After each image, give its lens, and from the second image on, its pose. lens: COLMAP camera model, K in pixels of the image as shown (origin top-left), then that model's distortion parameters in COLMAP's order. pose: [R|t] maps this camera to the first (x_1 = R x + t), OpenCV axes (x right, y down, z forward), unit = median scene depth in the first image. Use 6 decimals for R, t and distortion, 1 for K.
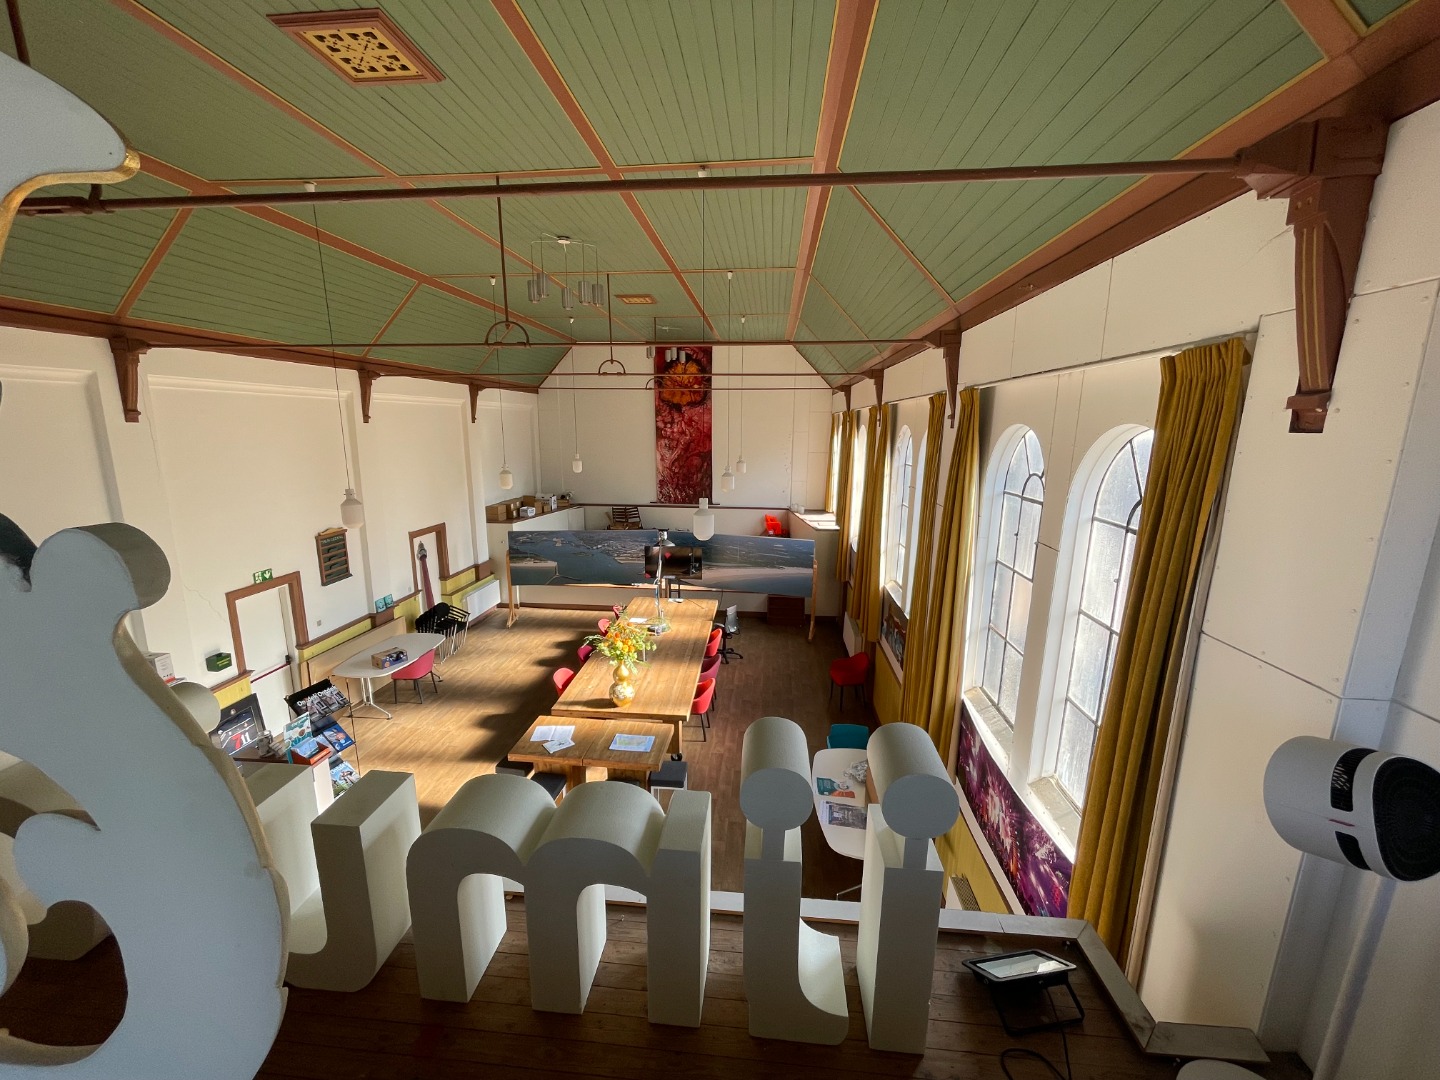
lens RADIAL K [[581.8, 0, 720.2], [0, 581.8, 547.0], [0, 0, 1]] dist [-0.000083, -0.000052]
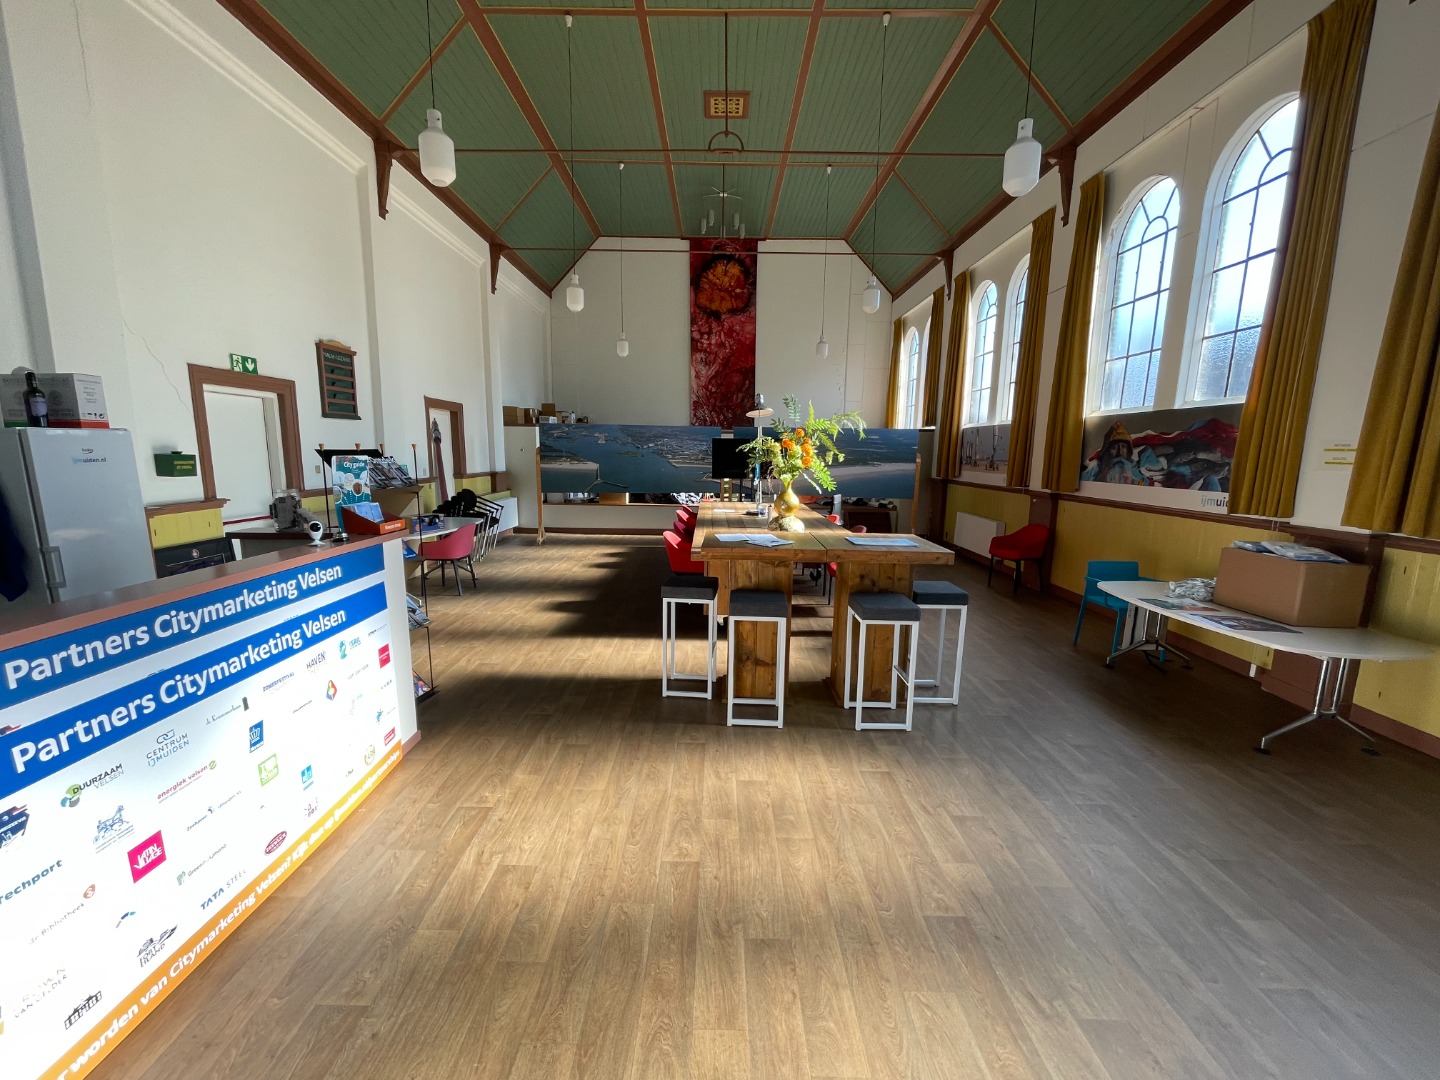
lens RADIAL K [[581.8, 0, 715.3], [0, 581.8, 541.6], [0, 0, 1]] dist [-0.000083, -0.000052]
pose [[0.996524, -0.010527, 0.082644, -0.186296], [0.014588, 0.998707, -0.048690, 0.174728], [-0.082025, 0.049726, 0.995389, 0.186101]]
